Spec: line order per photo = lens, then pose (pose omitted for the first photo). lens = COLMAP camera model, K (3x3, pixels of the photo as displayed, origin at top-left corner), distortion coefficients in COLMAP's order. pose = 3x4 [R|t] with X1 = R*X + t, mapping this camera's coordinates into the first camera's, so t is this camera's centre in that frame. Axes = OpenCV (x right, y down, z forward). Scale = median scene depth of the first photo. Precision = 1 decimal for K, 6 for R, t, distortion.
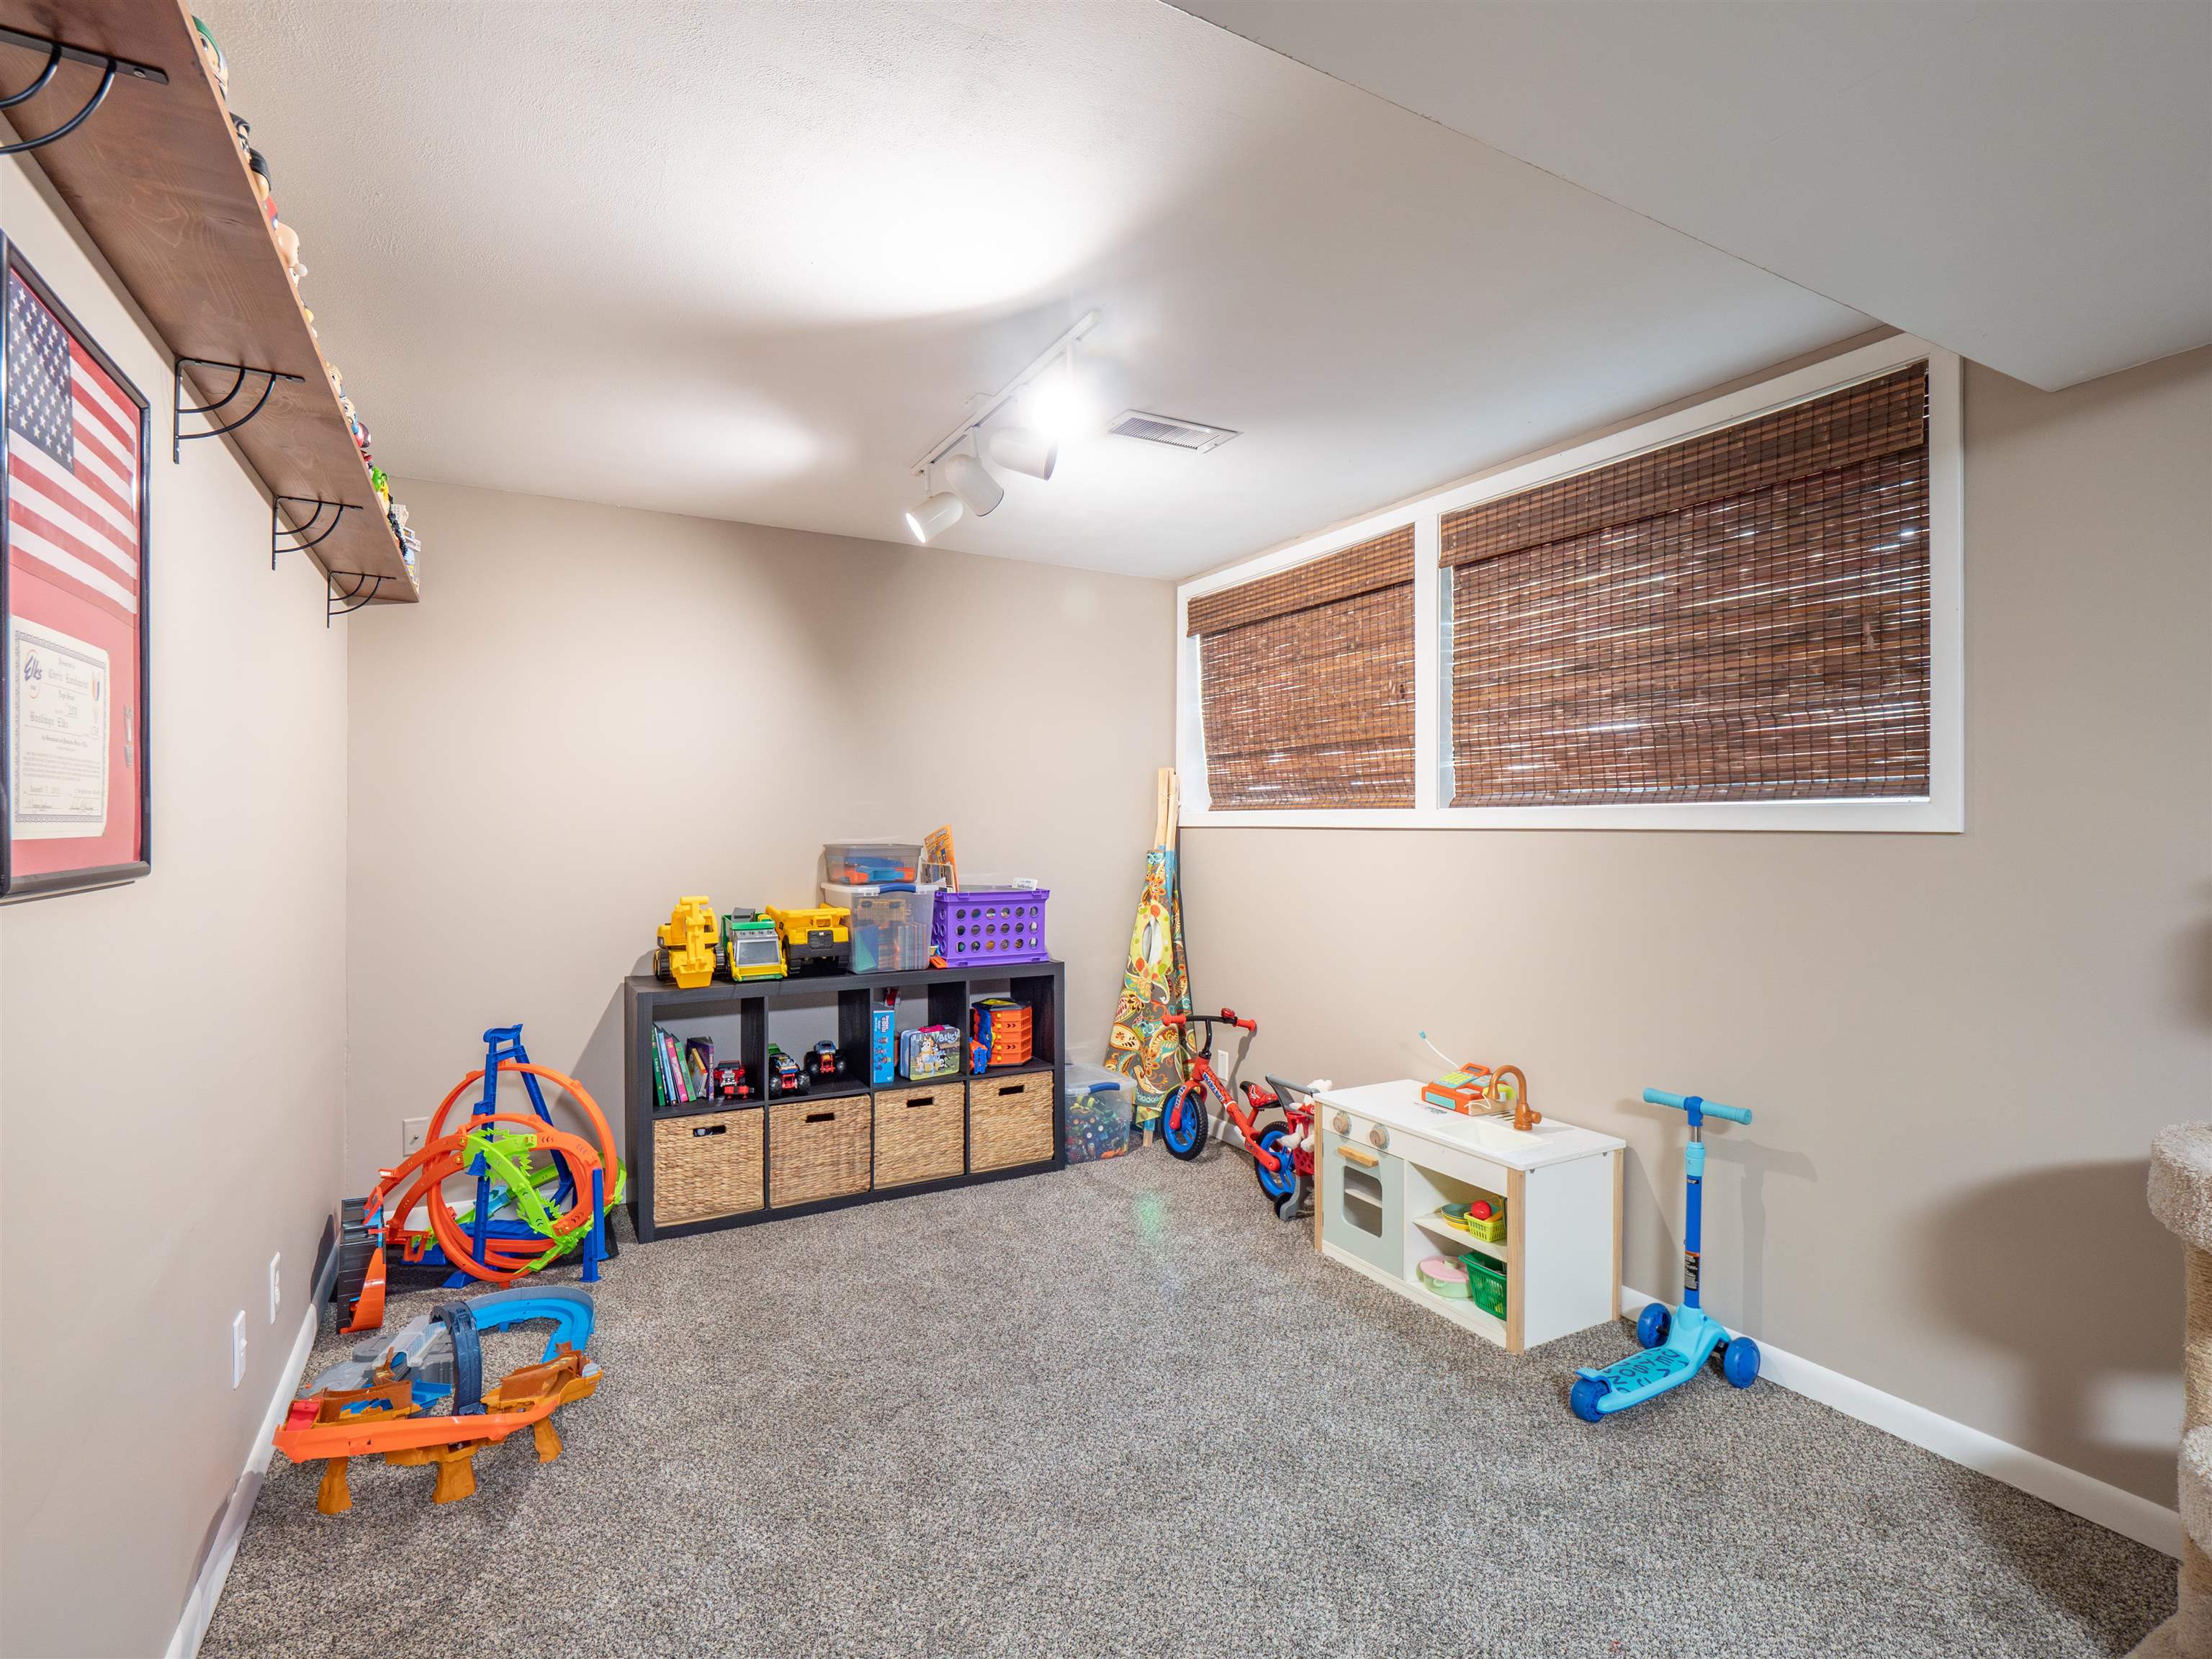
lens RADIAL K [[1083.3, 0, 1103.2], [0, 1083.3, 834.0], [0, 0, 1]] dist [-0.014992, 0.000130]
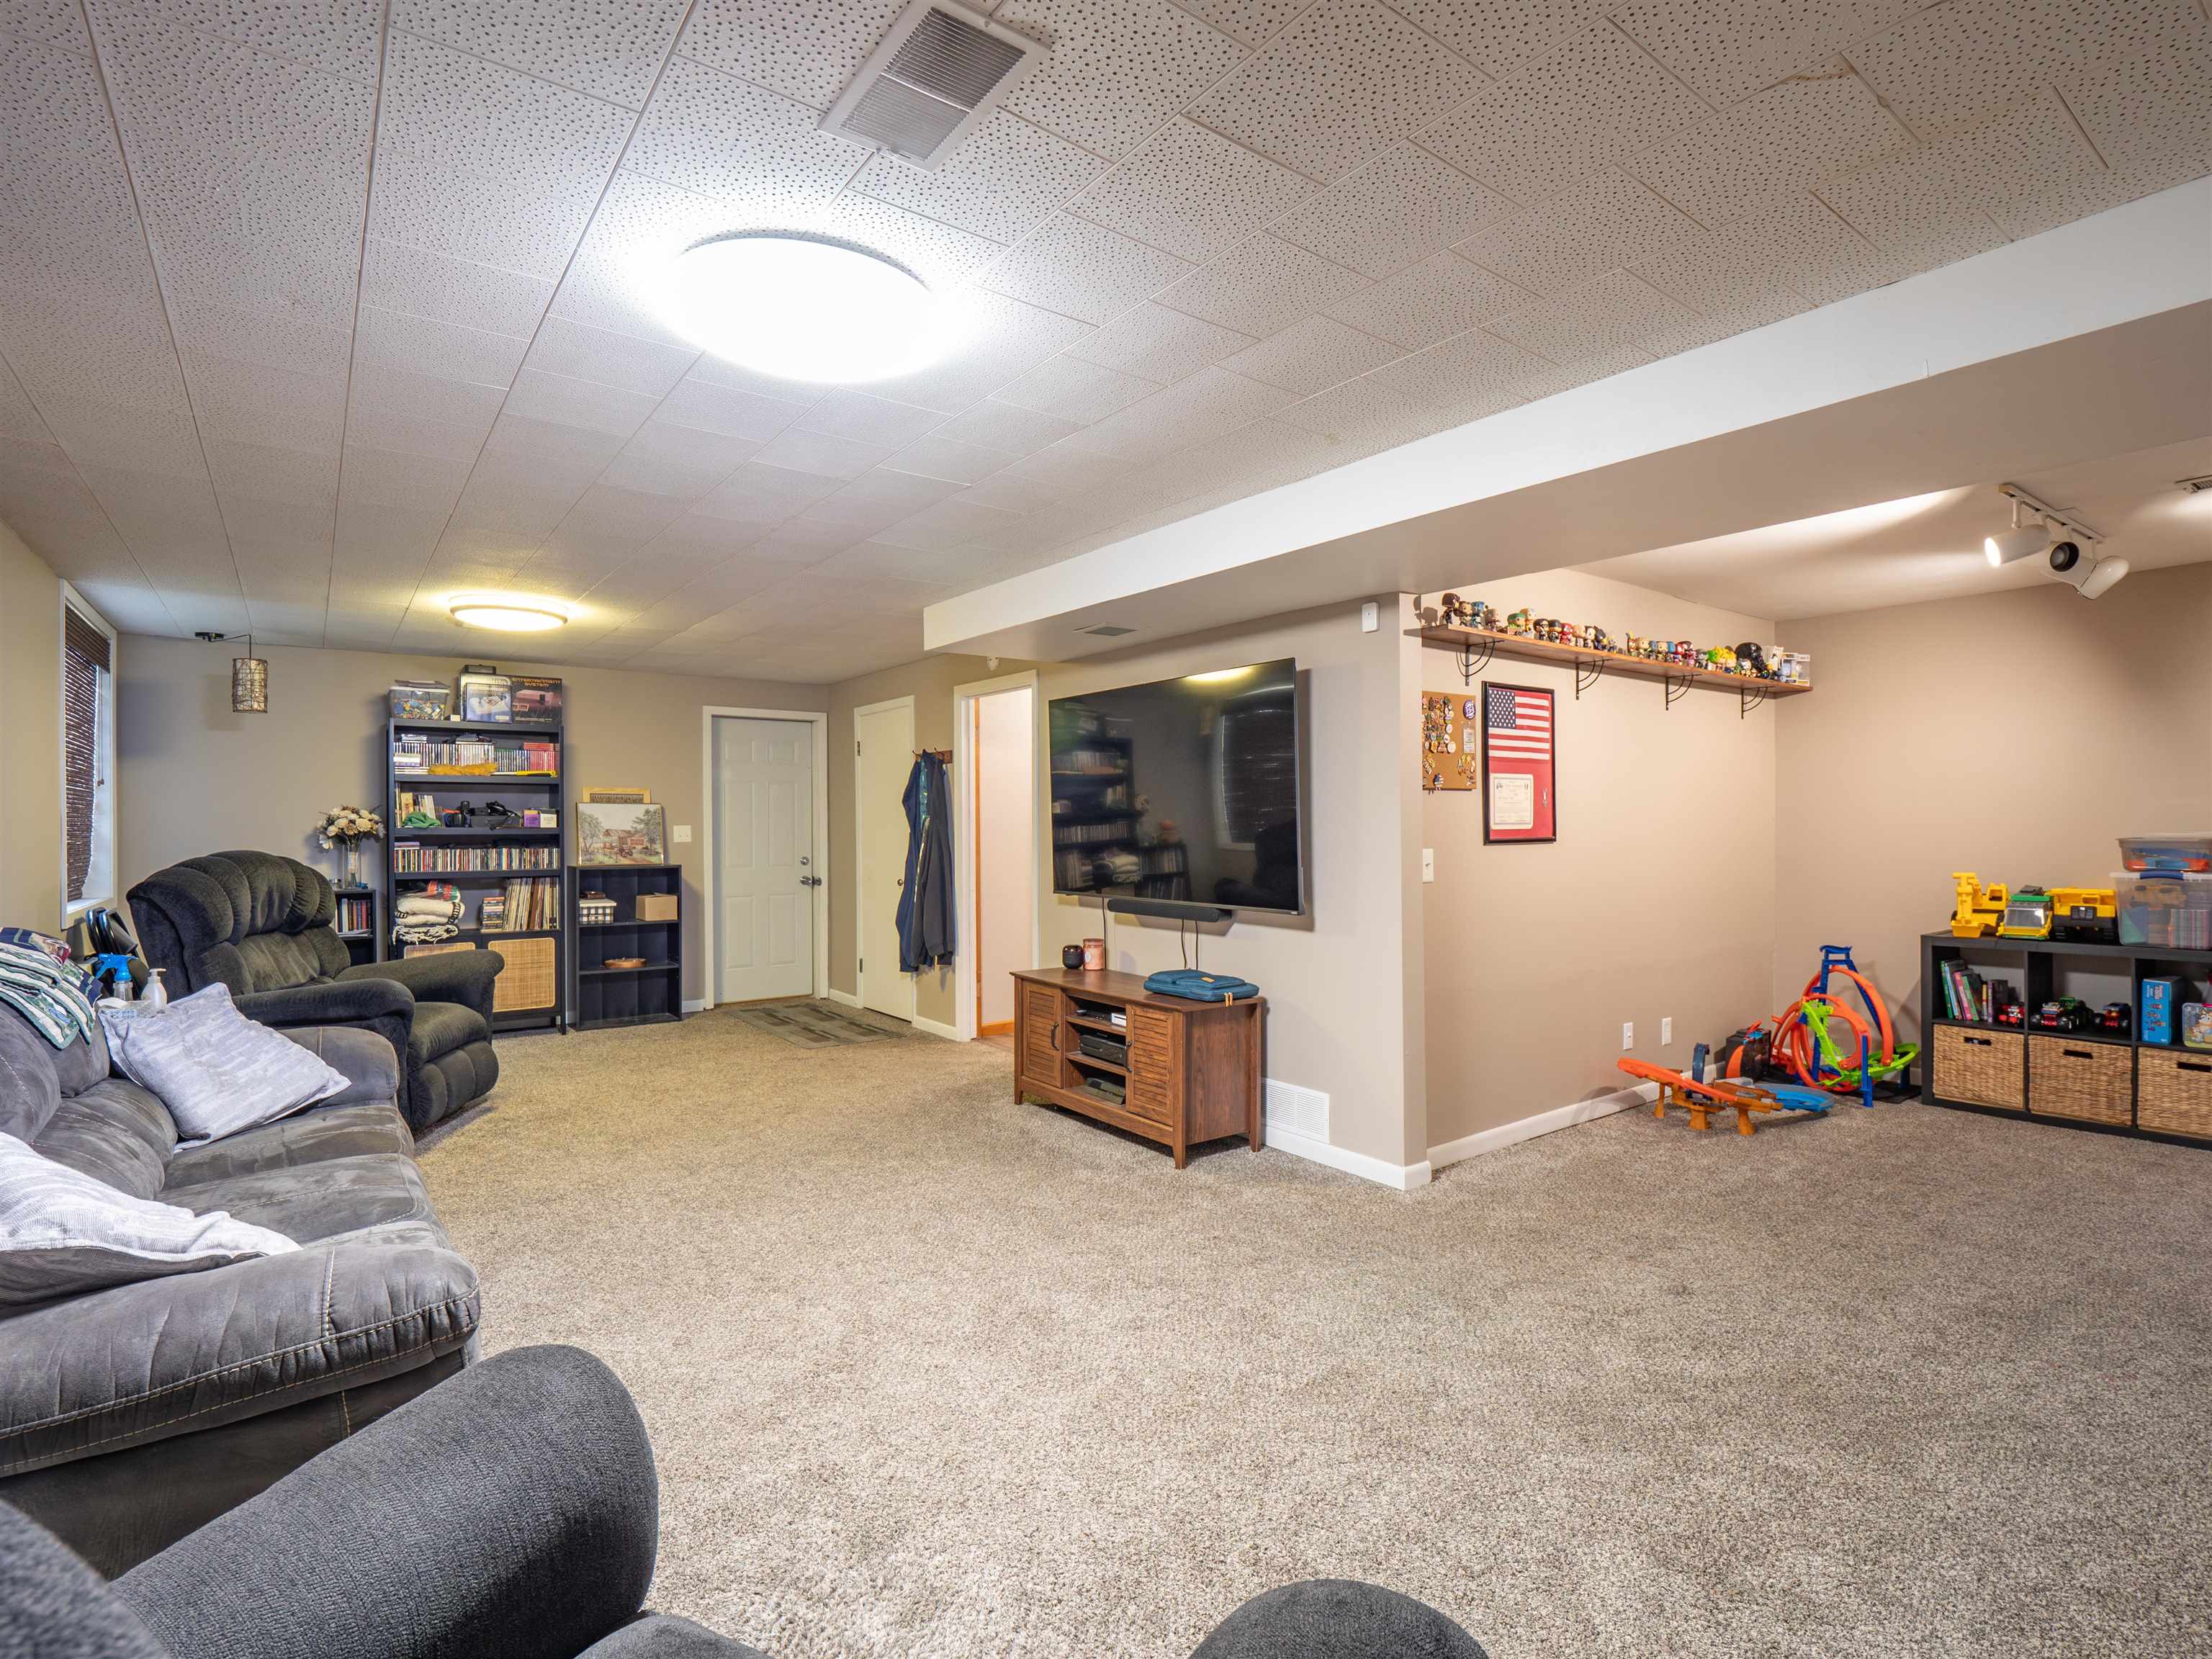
lens RADIAL K [[1083.3, 0, 1109.2], [0, 1083.3, 823.1], [0, 0, 1]] dist [-0.014992, 0.000130]
pose [[0.138001, -0.001133, -0.990431, 0.829389], [-0.000397, 0.999999, -0.001199, -0.004969], [0.990432, 0.000559, 0.138001, -0.295342]]
